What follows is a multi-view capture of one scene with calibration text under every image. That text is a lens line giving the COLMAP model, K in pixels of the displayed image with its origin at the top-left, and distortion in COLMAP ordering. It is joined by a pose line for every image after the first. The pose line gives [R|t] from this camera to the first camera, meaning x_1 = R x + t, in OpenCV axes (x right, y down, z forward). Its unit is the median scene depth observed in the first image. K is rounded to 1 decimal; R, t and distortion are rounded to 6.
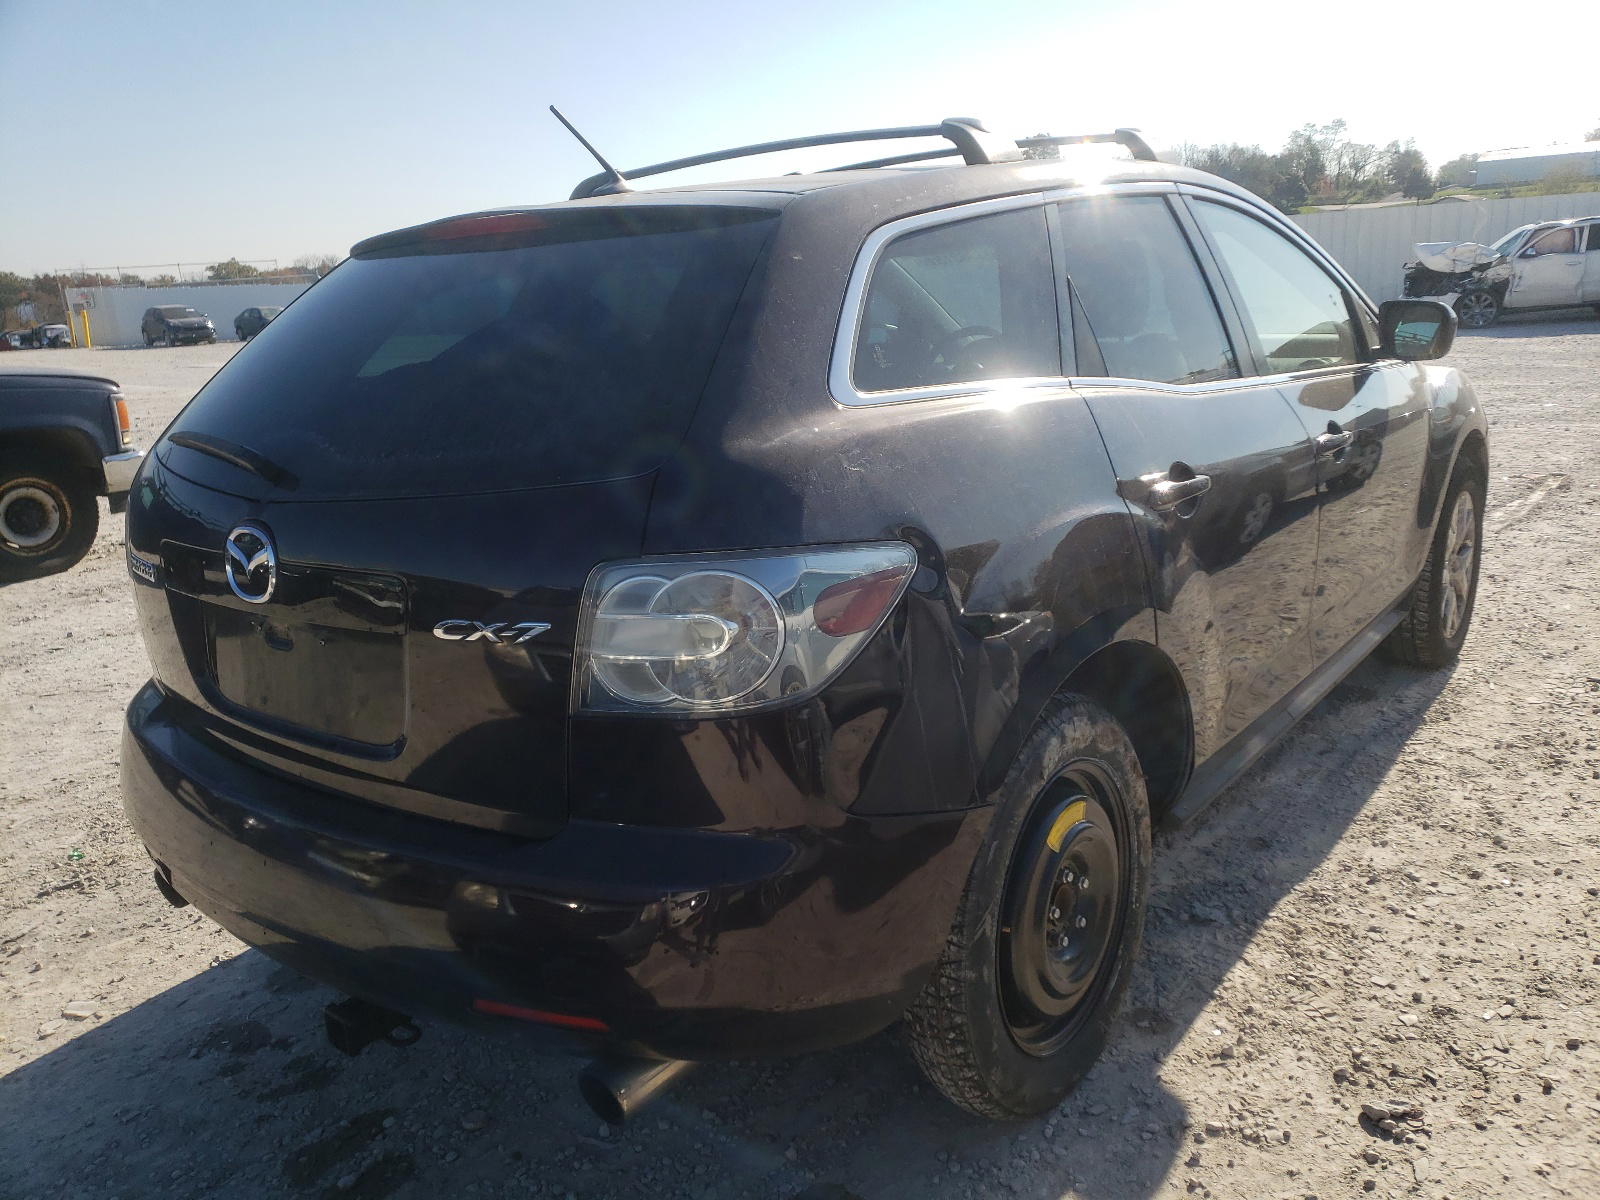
lens RADIAL K [[1229.9, 0, 800.0], [0, 1229.9, 600.0], [0, 0, 1]] dist [0.059711, -0.061568]
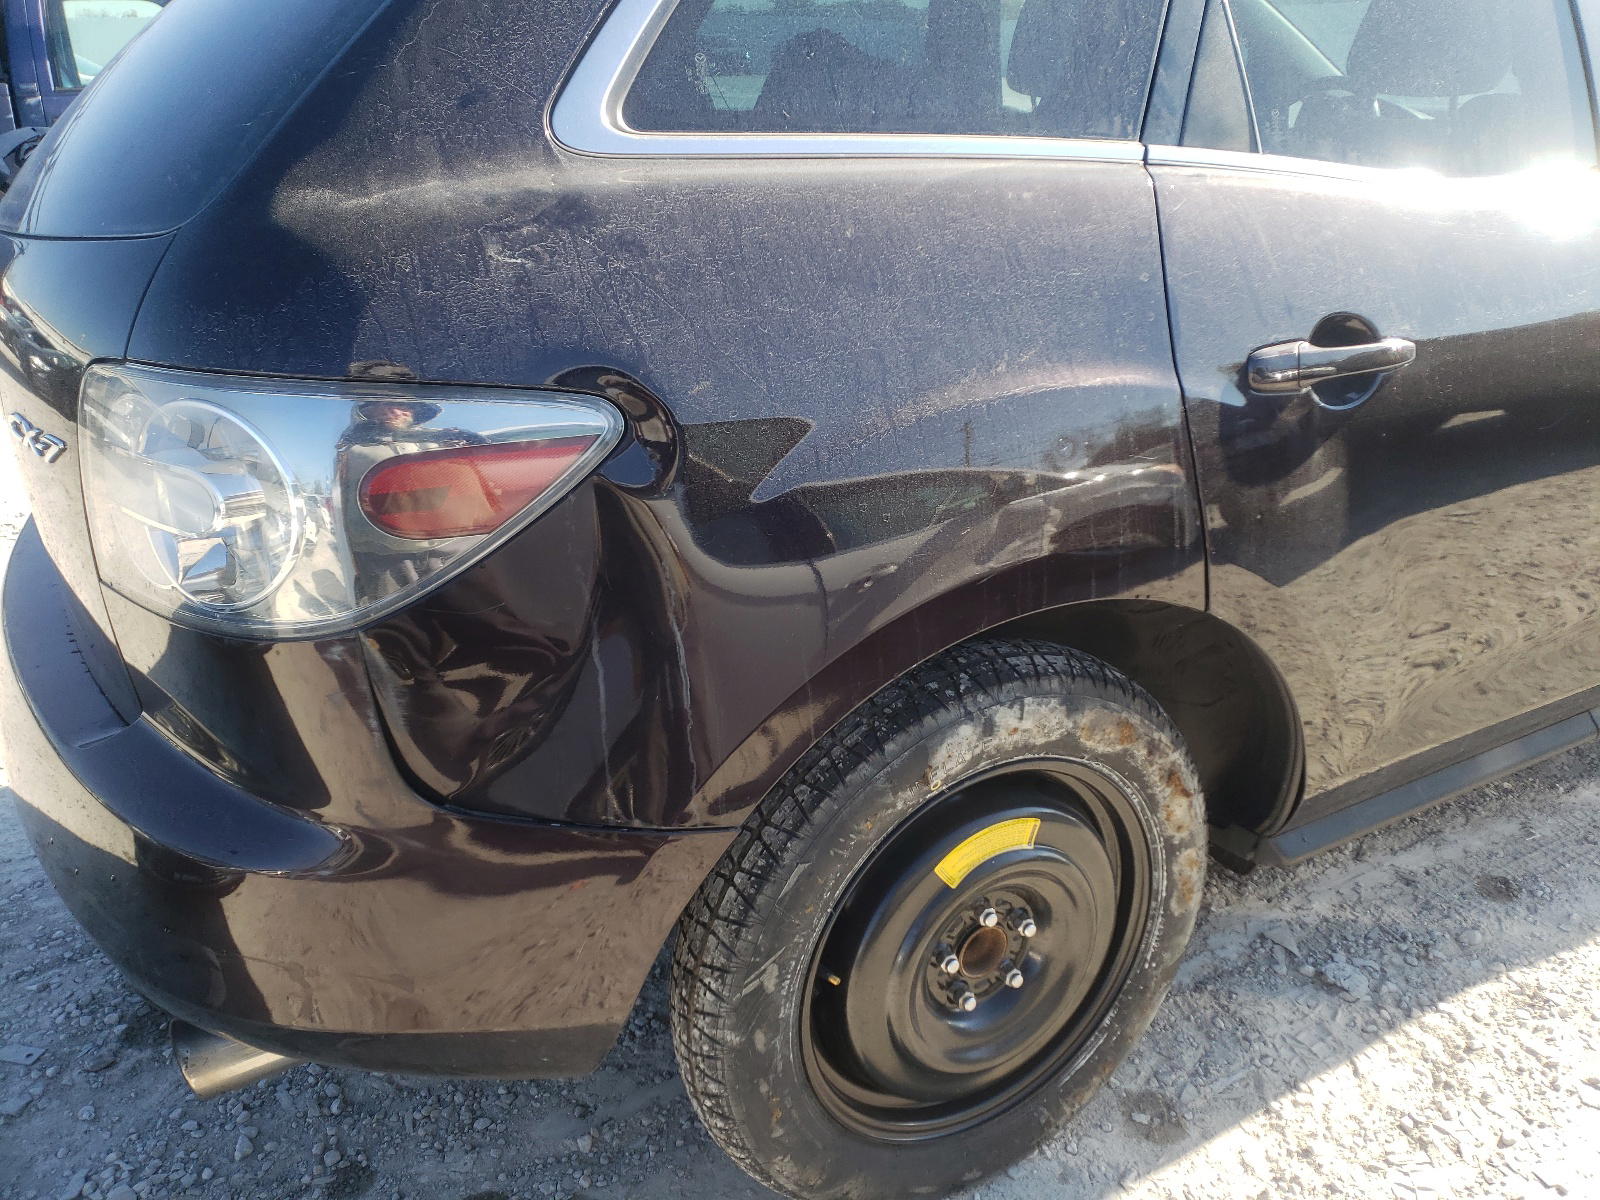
lens RADIAL K [[1229.9, 0, 800.0], [0, 1229.9, 600.0], [0, 0, 1]] dist [0.059711, -0.061568]
pose [[0.919336, 0.202089, -0.337611, 0.304855], [-0.132823, 0.967053, 0.217178, -0.072719], [0.370377, -0.154817, 0.915889, 0.365088]]
